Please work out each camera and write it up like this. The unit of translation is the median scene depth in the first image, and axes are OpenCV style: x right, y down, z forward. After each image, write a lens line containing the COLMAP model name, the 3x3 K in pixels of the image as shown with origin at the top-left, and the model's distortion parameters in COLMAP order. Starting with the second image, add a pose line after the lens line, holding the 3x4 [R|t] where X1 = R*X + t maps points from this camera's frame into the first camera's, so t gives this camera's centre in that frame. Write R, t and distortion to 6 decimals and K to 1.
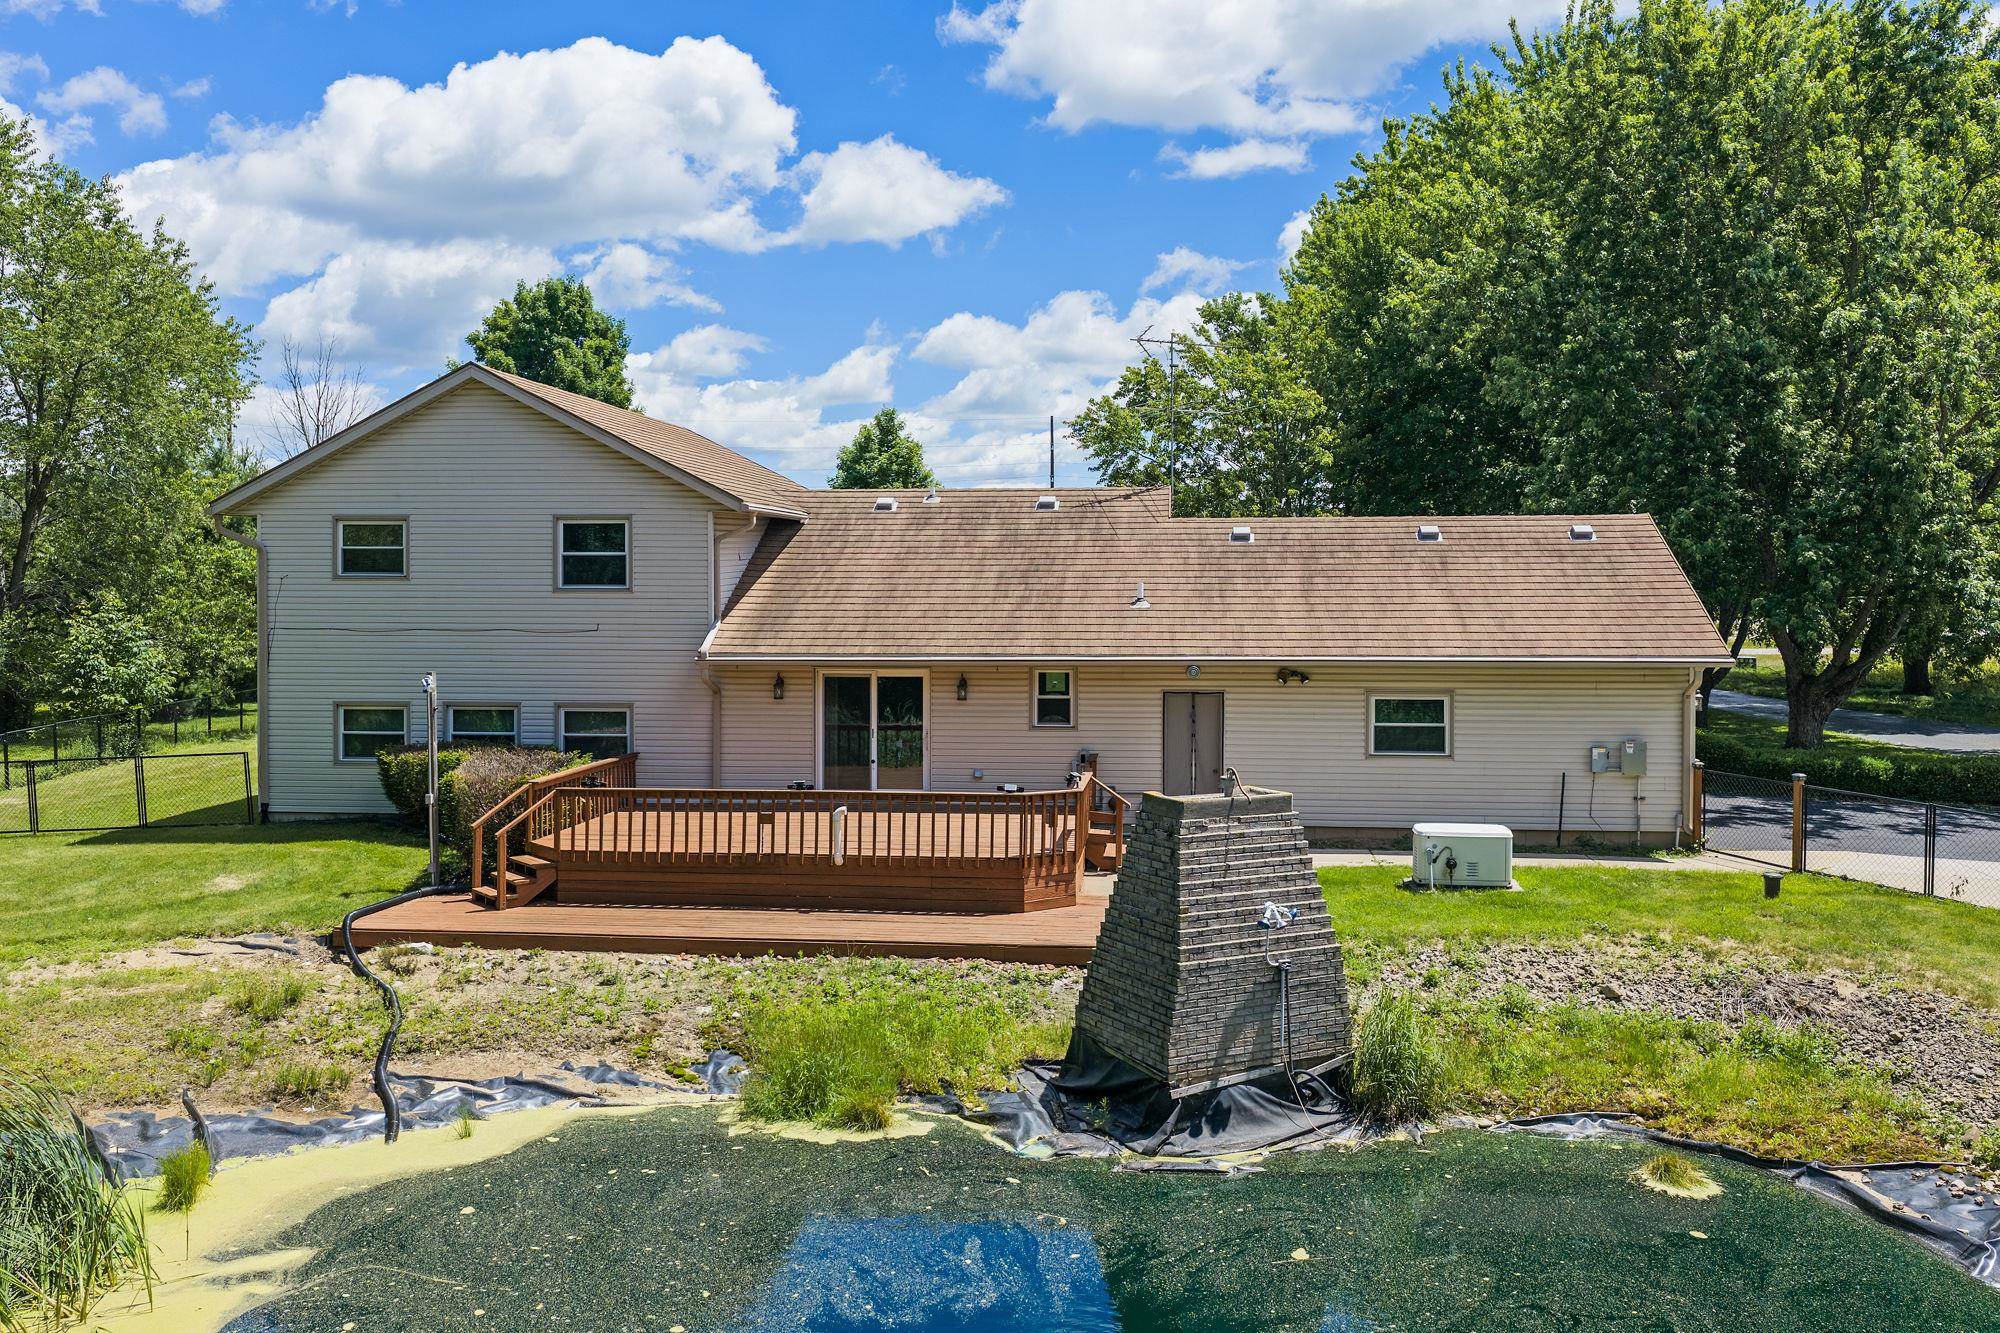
lens RADIAL K [[1644.3, 0, 1015.6], [0, 1644.3, 653.6], [0, 0, 1]] dist [0.007263, -0.012272]
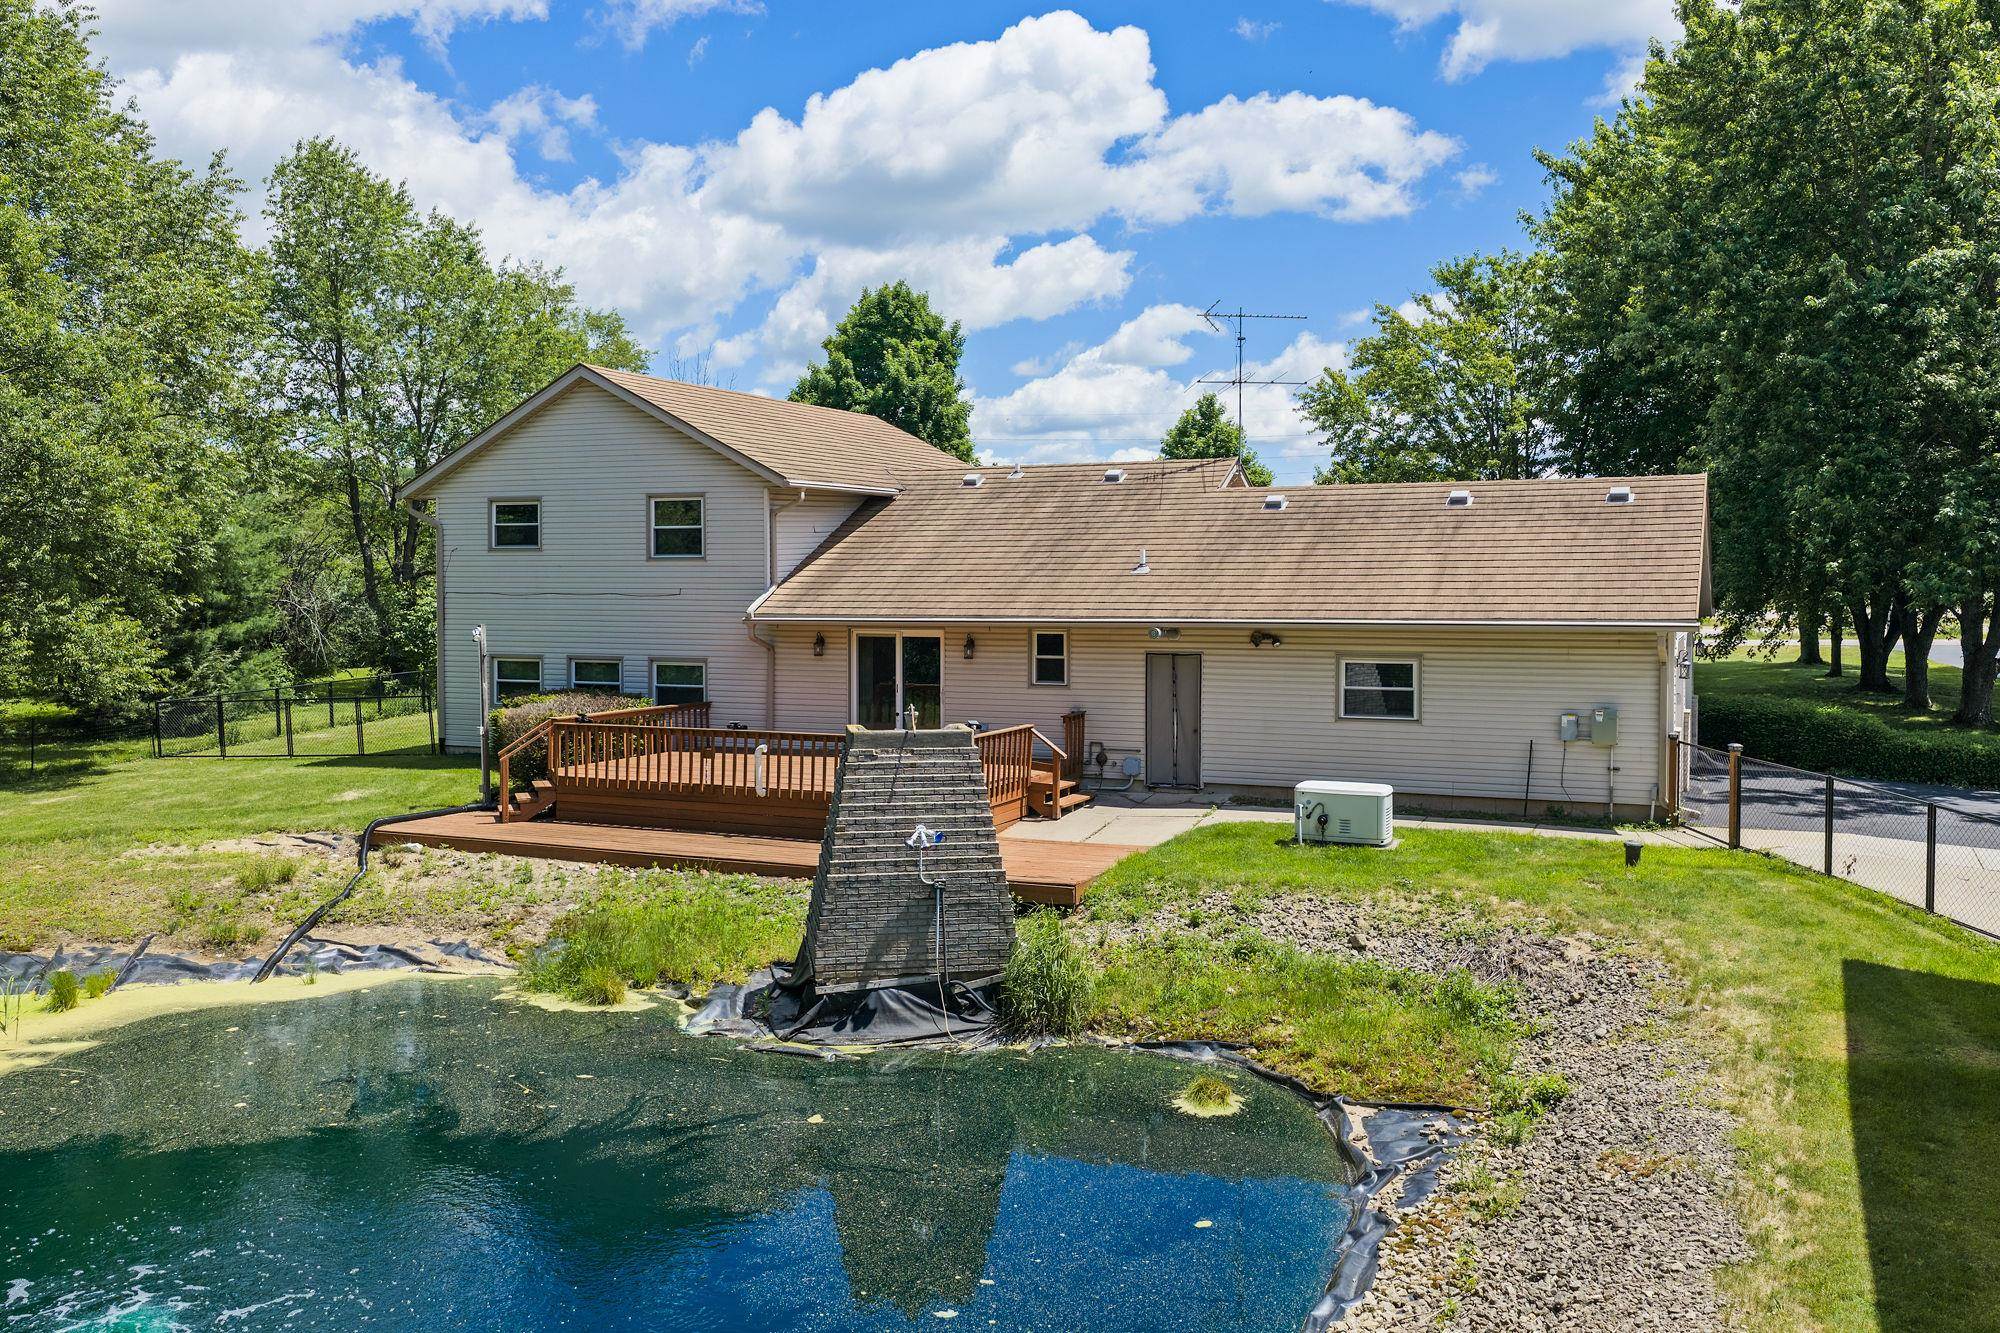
lens RADIAL K [[1616.2, 0, 1001.1], [0, 1616.2, 667.4], [0, 0, 1]] dist [0.005040, -0.001544]
pose [[0.954023, 0.015105, -0.299354, 0.321994], [-0.010406, 0.999796, 0.017282, 0.016225], [0.299554, -0.013373, 0.953986, -0.006562]]
